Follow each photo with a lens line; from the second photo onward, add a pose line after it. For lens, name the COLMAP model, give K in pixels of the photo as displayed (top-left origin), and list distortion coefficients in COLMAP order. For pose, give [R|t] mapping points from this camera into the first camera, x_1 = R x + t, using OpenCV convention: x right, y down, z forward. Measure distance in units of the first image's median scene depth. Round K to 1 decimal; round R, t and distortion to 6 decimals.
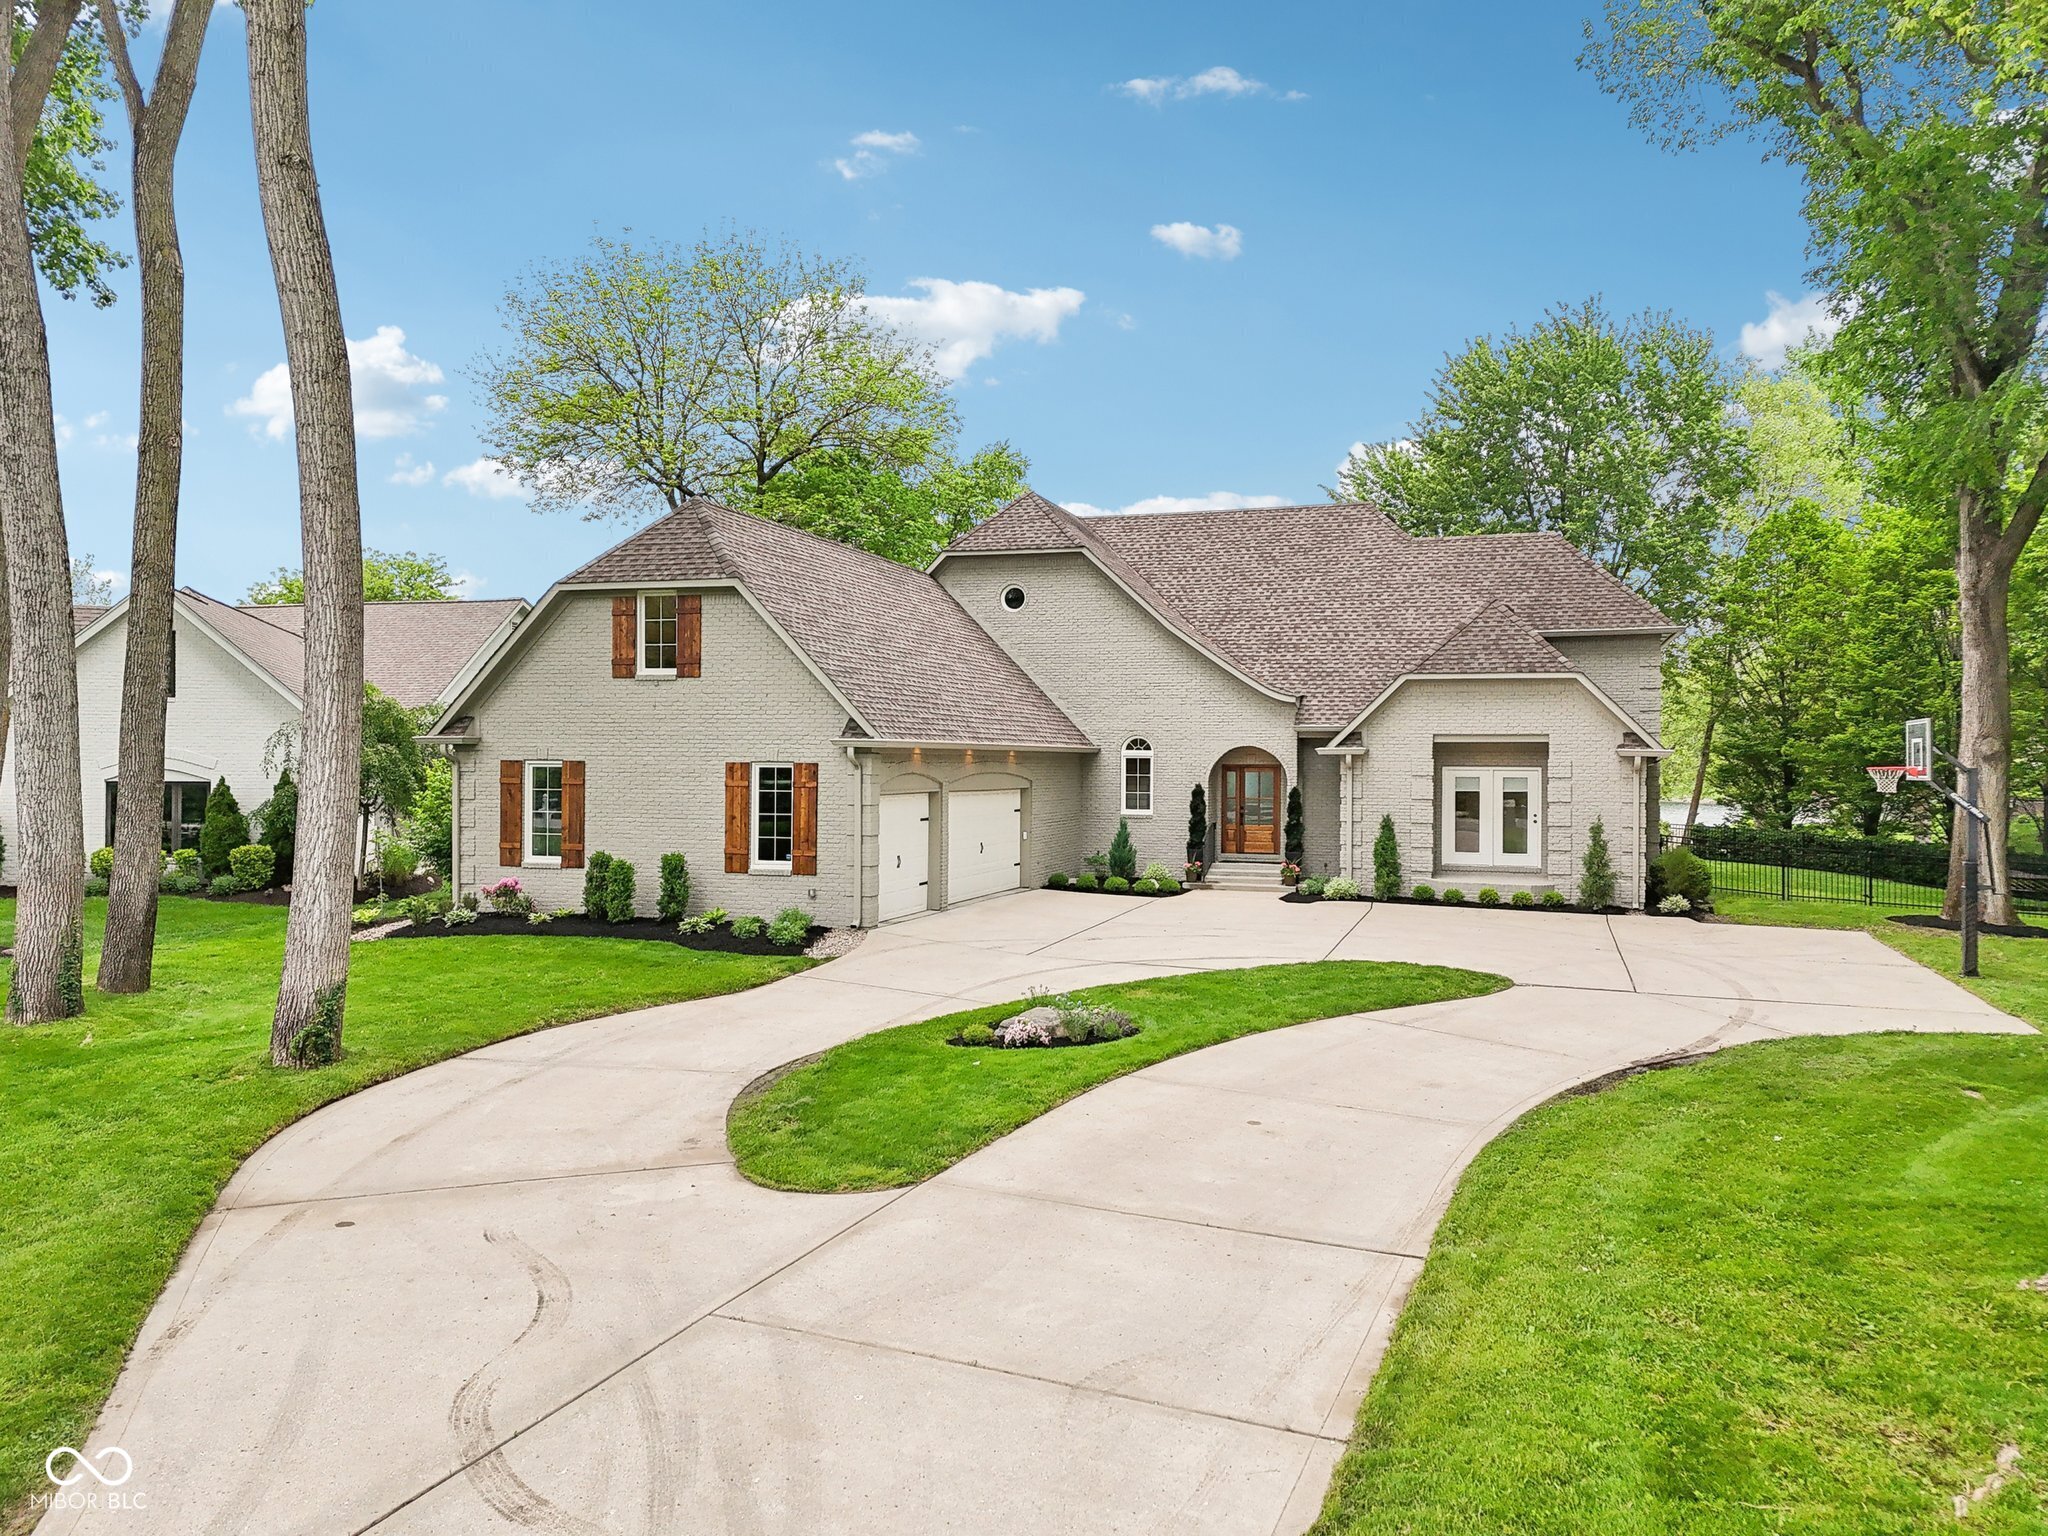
lens RADIAL K [[1511.4, 0, 1024.0], [0, 1511.4, 768.0], [0, 0, 1]] dist [0.090833, -0.081681]
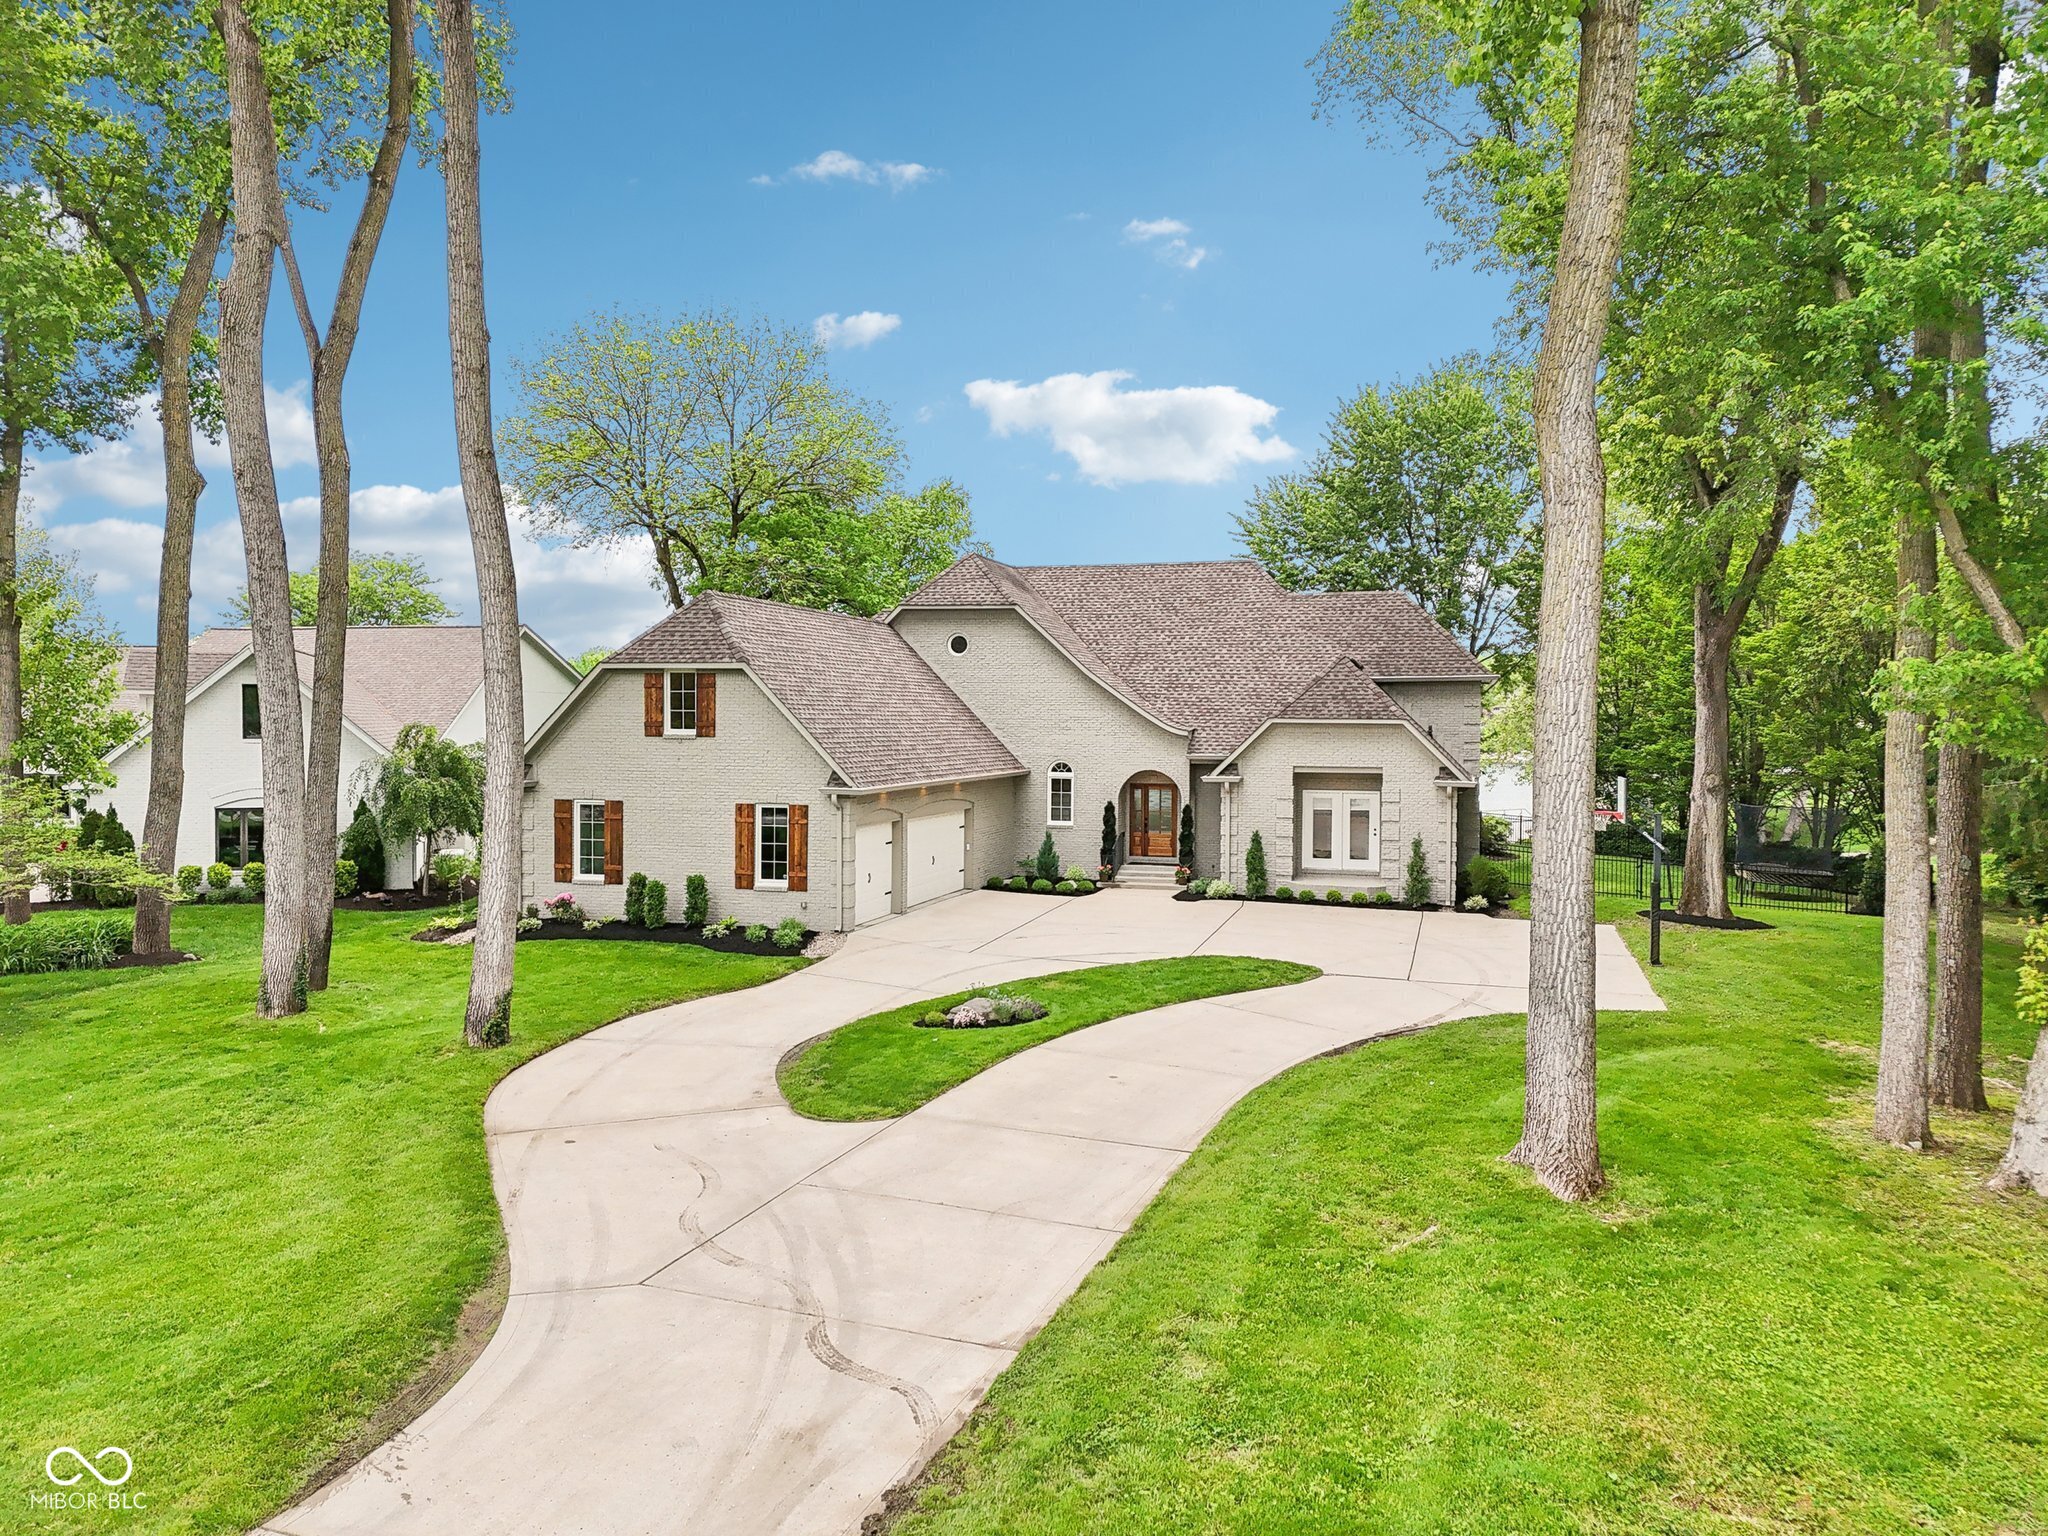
lens RADIAL K [[1511.4, 0, 1024.0], [0, 1511.4, 768.0], [0, 0, 1]] dist [0.090833, -0.081681]
pose [[0.999284, -0.001783, 0.037800, 0.000062], [0.000711, 0.999598, 0.028352, -0.060821], [-0.037835, -0.028304, 0.998883, -0.257351]]
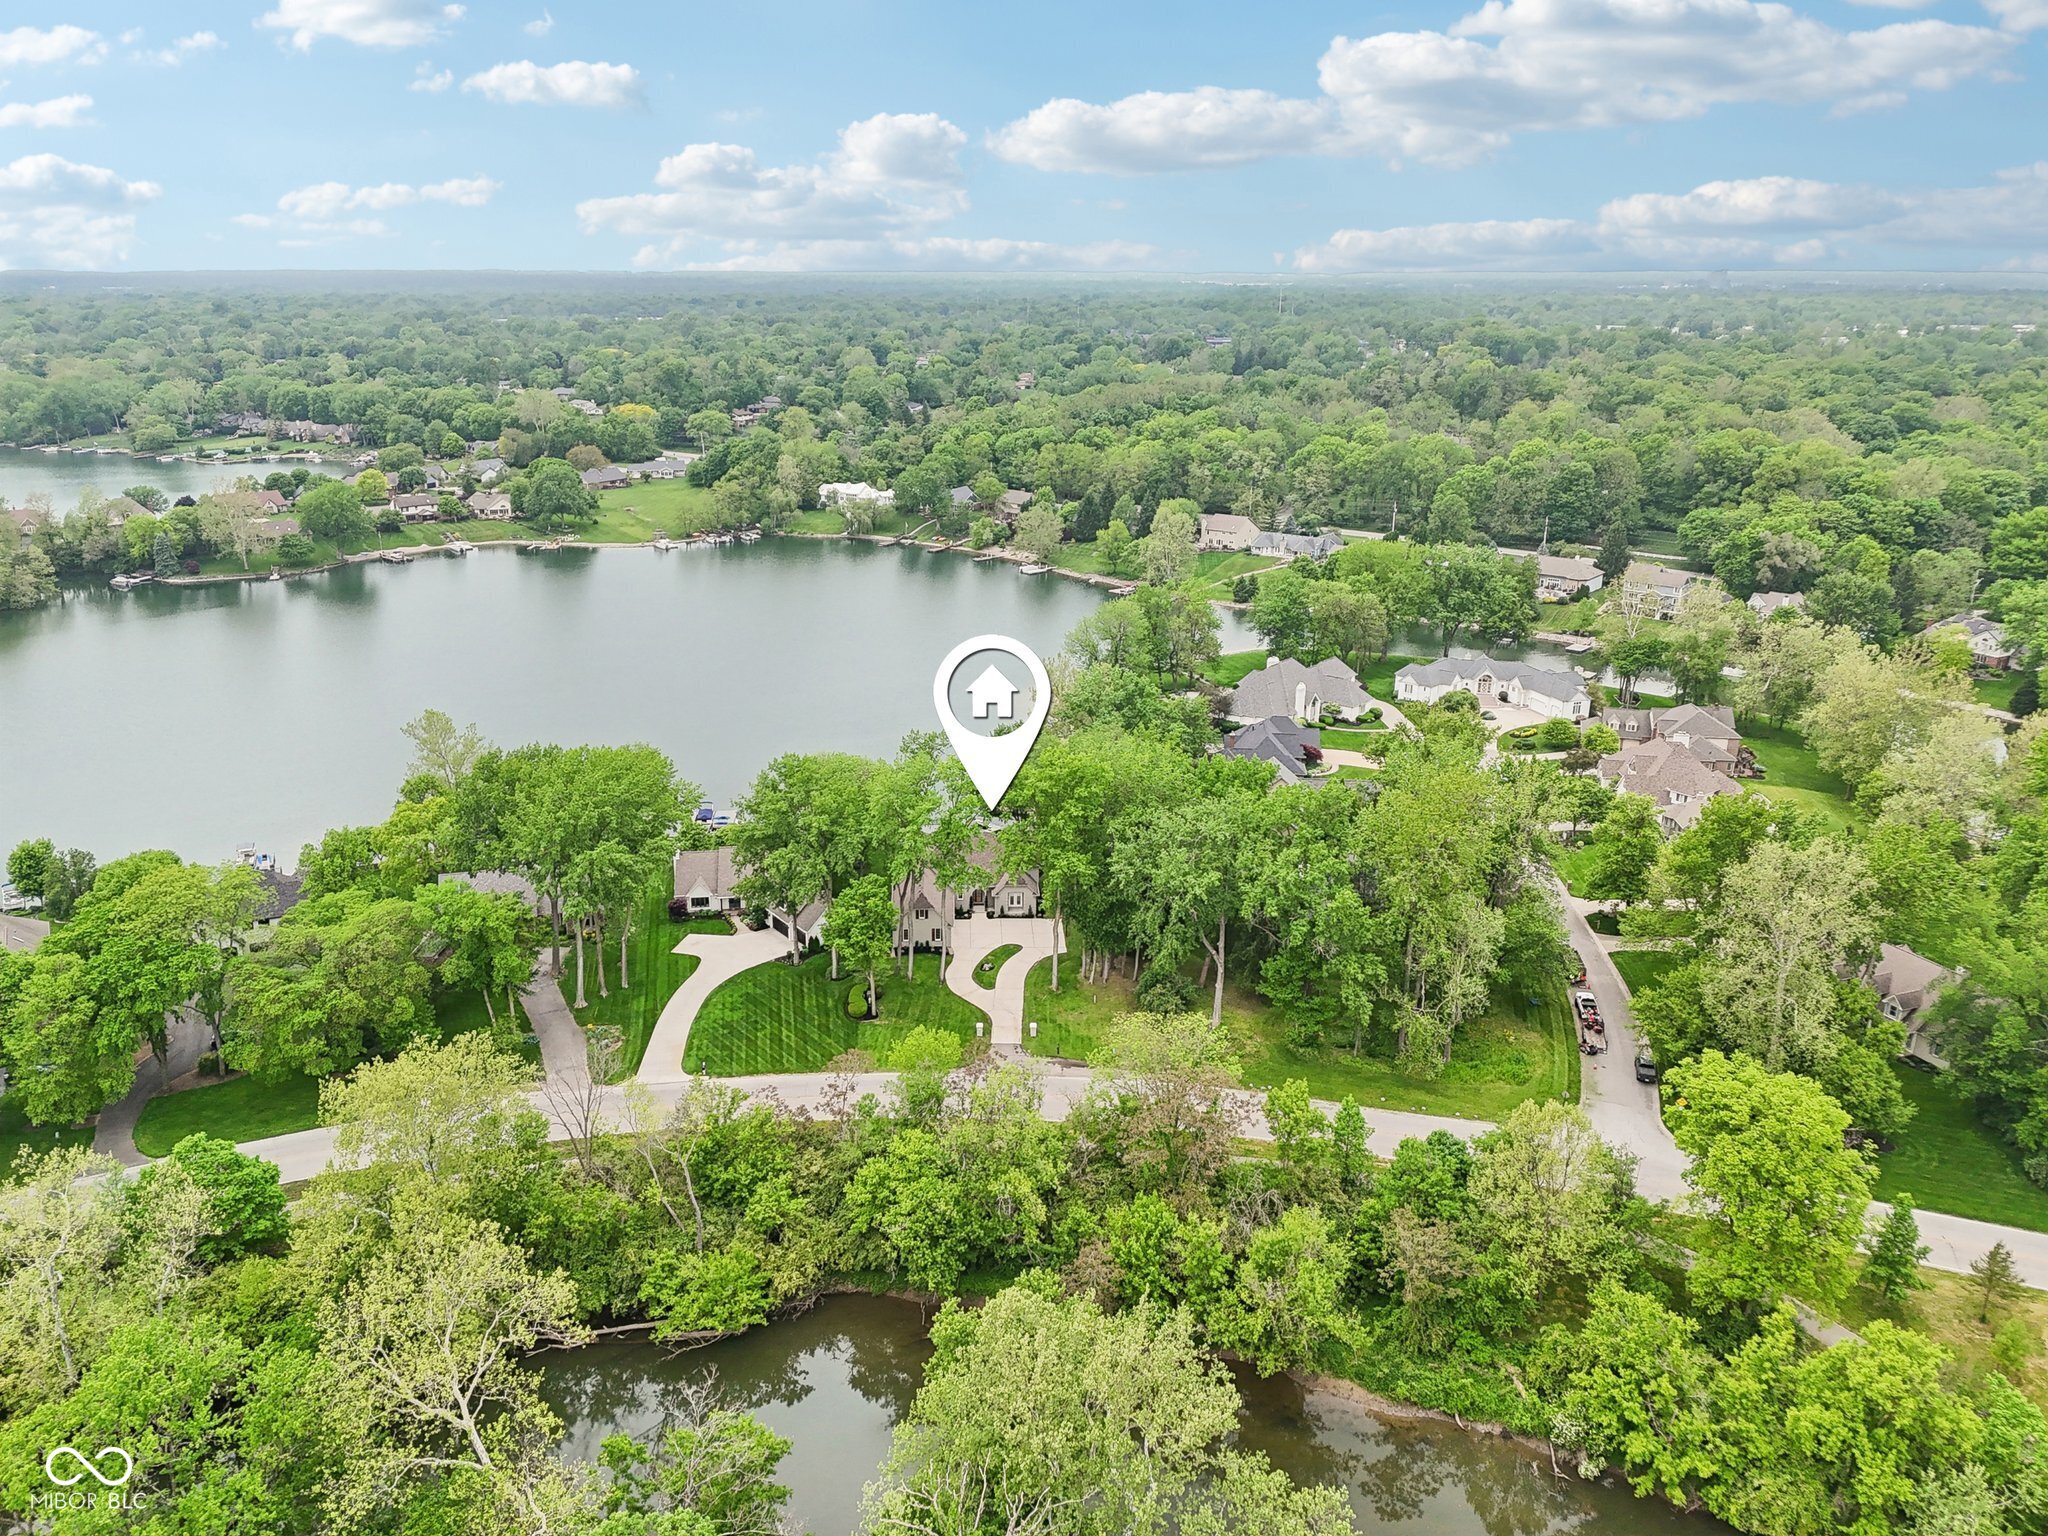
lens RADIAL K [[1511.4, 0, 1024.0], [0, 1511.4, 768.0], [0, 0, 1]] dist [0.090833, -0.081681]
pose [[0.934040, -0.116823, 0.337523, -2.049804], [0.005188, 0.949334, 0.314225, -2.912643], [-0.357130, -0.291748, 0.887322, -5.297248]]
